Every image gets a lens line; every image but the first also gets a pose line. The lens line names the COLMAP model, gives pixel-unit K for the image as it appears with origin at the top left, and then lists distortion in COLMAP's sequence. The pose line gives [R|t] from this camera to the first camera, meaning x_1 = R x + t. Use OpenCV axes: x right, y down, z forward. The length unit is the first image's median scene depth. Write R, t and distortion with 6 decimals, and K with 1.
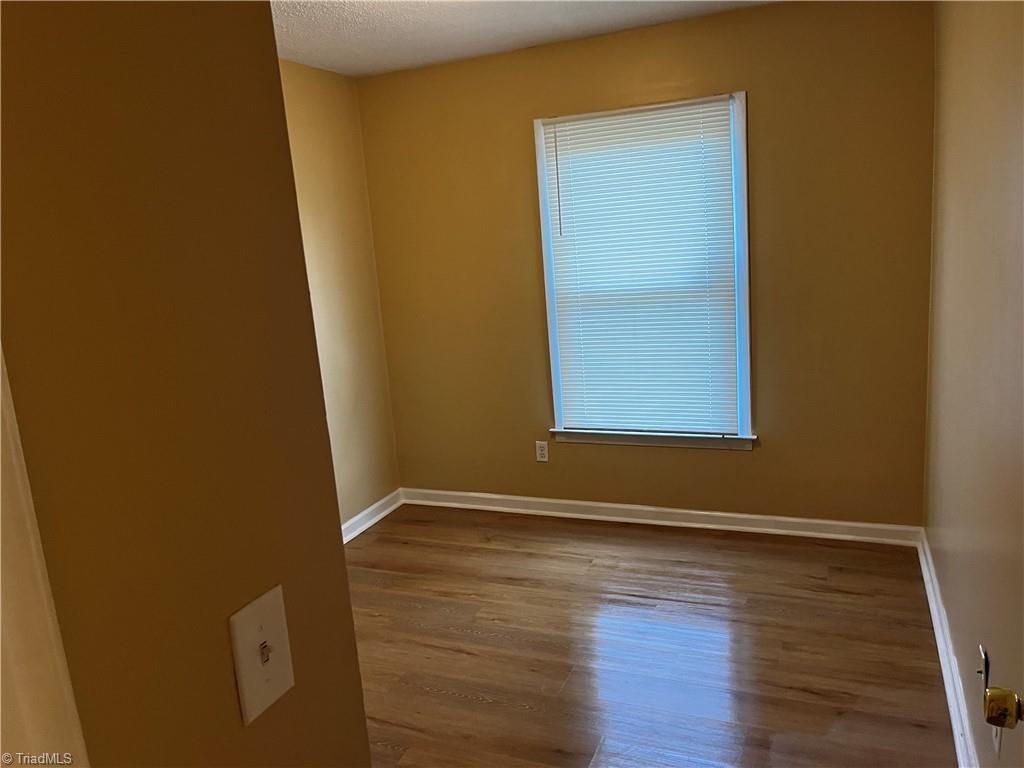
lens RADIAL K [[778.4, 0, 510.5], [0, 778.4, 378.9], [0, 0, 1]] dist [0.039673, -0.012157]
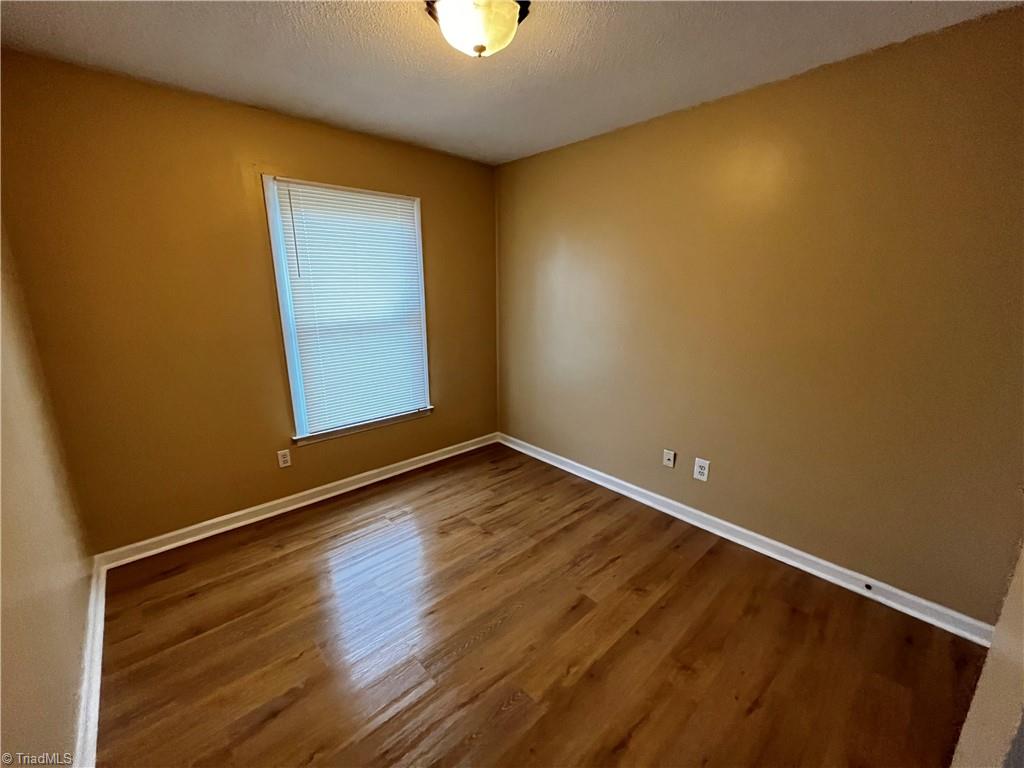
lens RADIAL K [[414.9, 0, 511.0], [0, 414.9, 380.2], [0, 0, 1]] dist [-0.001987, -0.000302]
pose [[0.418509, -0.136715, 0.897864, -0.407987], [0.140263, 0.986474, 0.084828, -0.034242], [-0.897316, 0.090436, 0.432024, 0.442493]]
